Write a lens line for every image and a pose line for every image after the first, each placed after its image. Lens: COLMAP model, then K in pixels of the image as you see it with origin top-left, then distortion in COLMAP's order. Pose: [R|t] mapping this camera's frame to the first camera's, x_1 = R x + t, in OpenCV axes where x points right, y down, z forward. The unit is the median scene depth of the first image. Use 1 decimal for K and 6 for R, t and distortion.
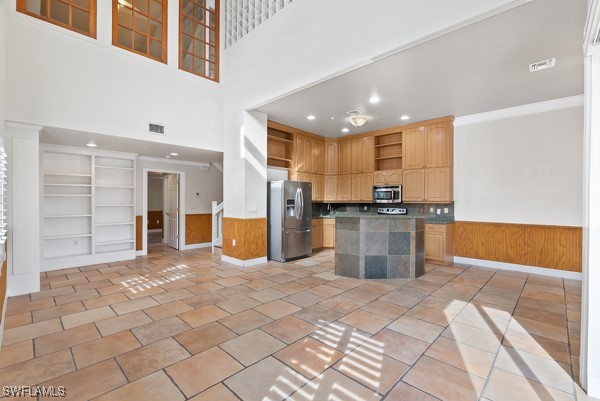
lens RADIAL K [[264.4, 0, 300.0], [0, 264.4, 200.5], [0, 0, 1]] dist [-0.001000, 0.000120]
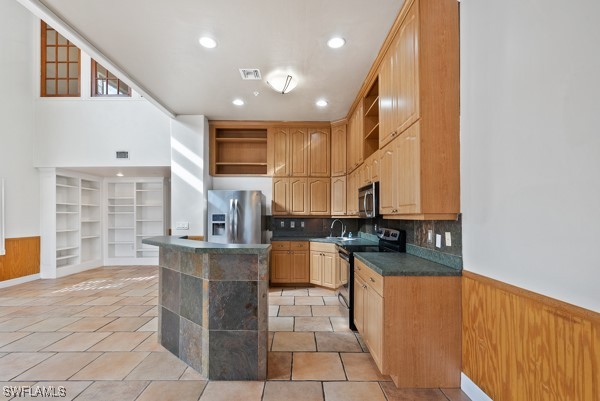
lens RADIAL K [[268.6, 0, 300.2], [0, 268.6, 212.8], [0, 0, 1]] dist [-0.000797, -0.000053]
pose [[0.699701, -0.015556, -0.714266, 0.695826], [0.009308, 0.999877, -0.012658, 0.003920], [0.714375, 0.002209, 0.699760, 0.609006]]
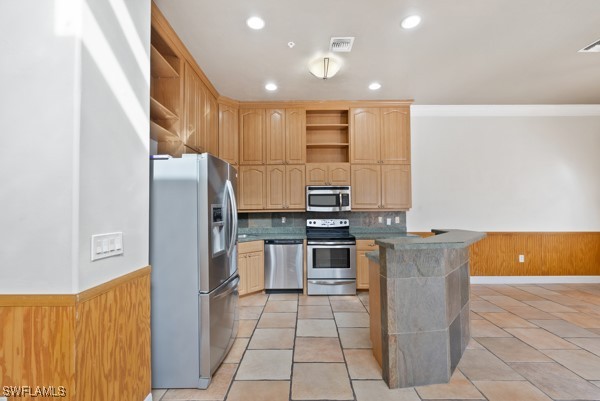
lens RADIAL K [[264.4, 0, 300.0], [0, 264.4, 200.5], [0, 0, 1]] dist [-0.001000, 0.000120]
pose [[0.729388, 0.010693, 0.684016, -0.207285], [0.006916, 0.999711, -0.023003, -0.004489], [-0.684065, 0.021509, 0.729104, 0.639288]]
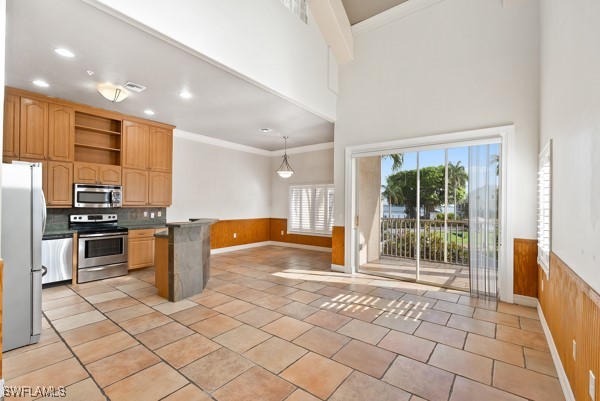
lens RADIAL K [[269.8, 0, 300.0], [0, 269.8, 200.5], [0, 0, 1]] dist [-0.000113, -0.000098]
pose [[-0.104535, 0.007699, 0.994491, -0.561719], [-0.009980, 0.999912, -0.008790, -0.011290], [-0.994471, -0.010844, -0.104449, 0.584066]]
